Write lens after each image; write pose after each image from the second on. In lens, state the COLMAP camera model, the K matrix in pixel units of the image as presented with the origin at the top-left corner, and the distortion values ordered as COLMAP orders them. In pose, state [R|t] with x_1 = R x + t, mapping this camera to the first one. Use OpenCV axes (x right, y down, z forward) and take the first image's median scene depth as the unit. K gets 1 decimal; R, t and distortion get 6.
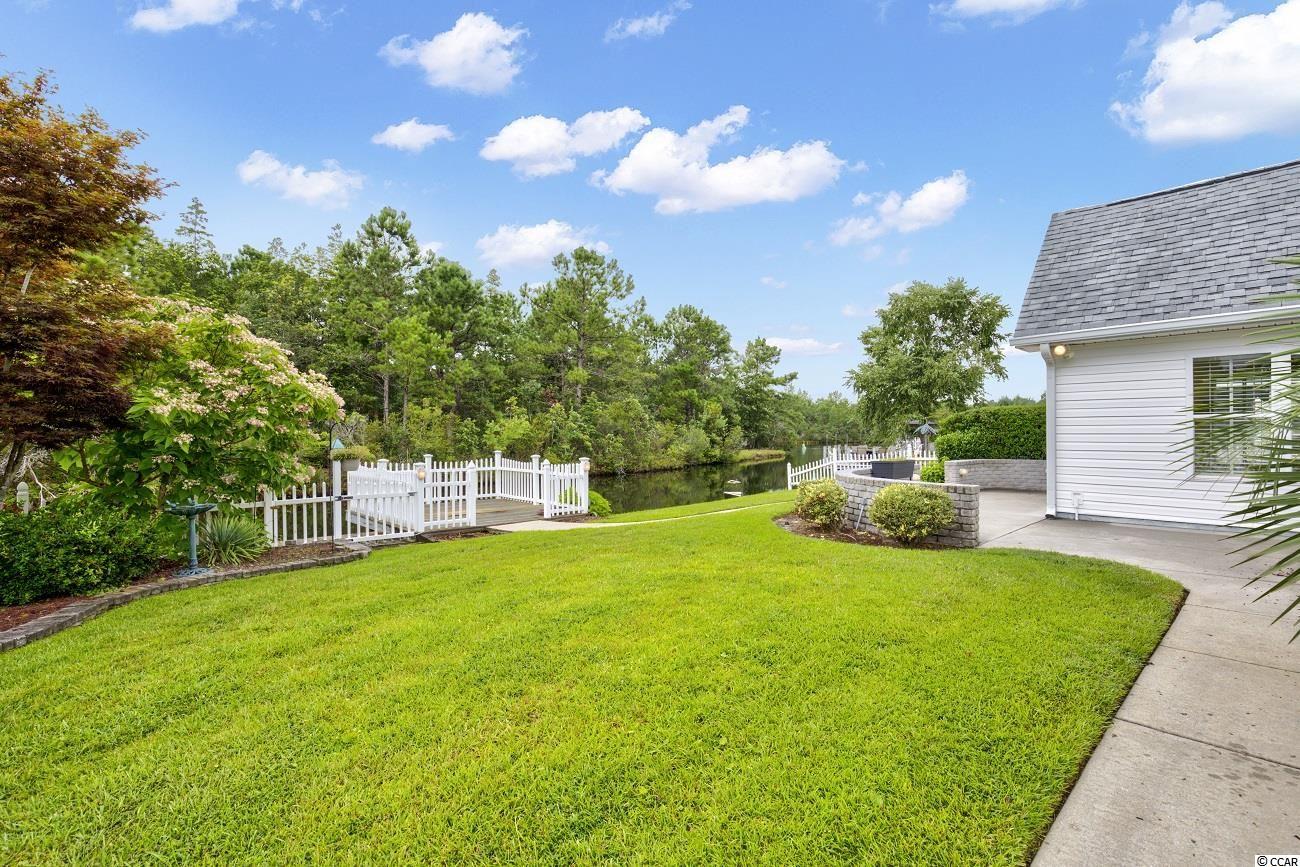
lens RADIAL K [[585.5, 0, 650.0], [0, 585.5, 433.5], [0, 0, 1]] dist [-0.000413, -0.000040]
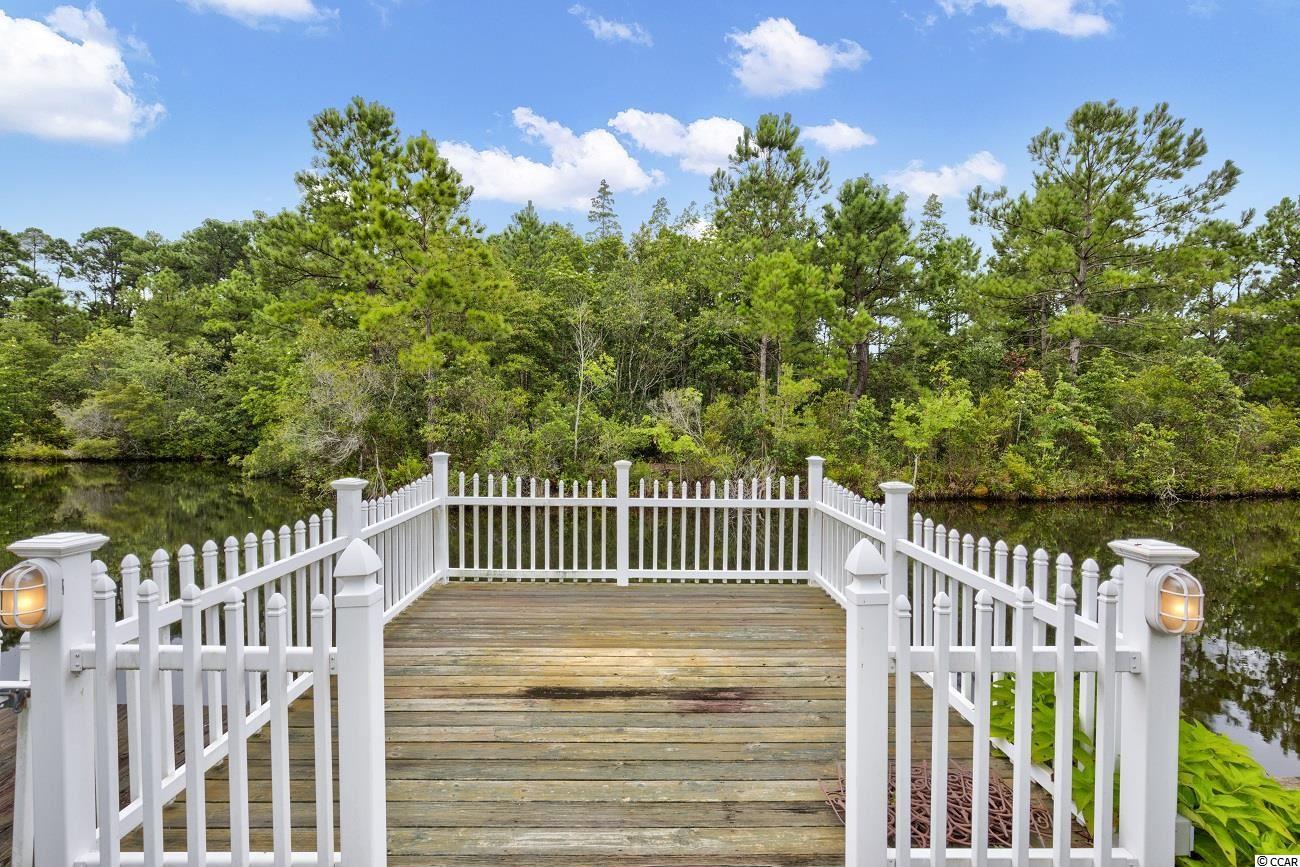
lens RADIAL K [[586.5, 0, 653.3], [0, 586.5, 439.6], [0, 0, 1]] dist [0.000033, -0.000397]
pose [[0.740501, 0.025147, -0.671585, -0.038948], [-0.008233, 0.999564, 0.028351, 0.004039], [0.672005, -0.015465, 0.740385, 0.291132]]
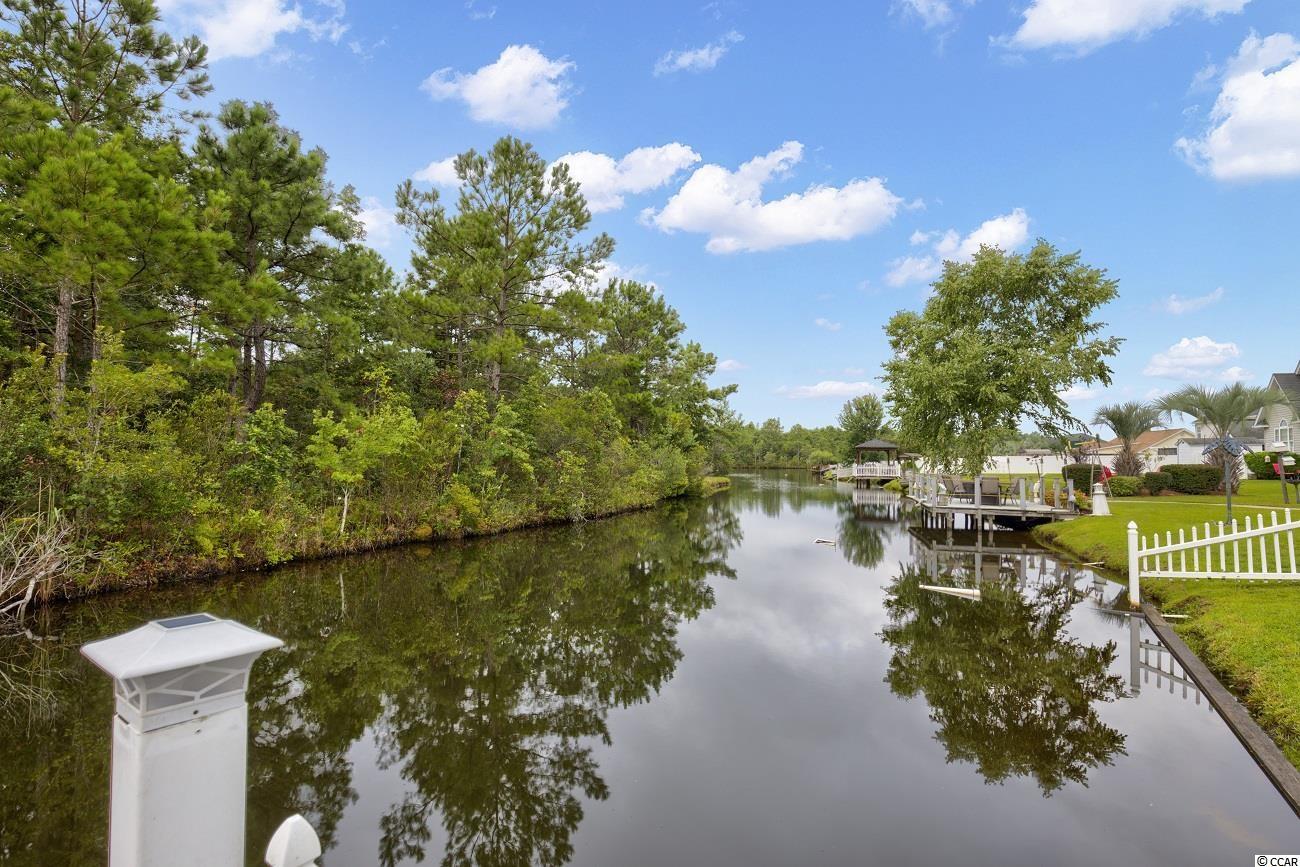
lens RADIAL K [[588.8, 0, 647.4], [0, 588.8, 439.1], [0, 0, 1]] dist [-0.000075, 0.000366]
pose [[0.978651, 0.018125, 0.204729, -0.102037], [-0.011773, 0.999412, -0.032203, 0.006826], [-0.205192, 0.029105, 0.978289, 0.418936]]
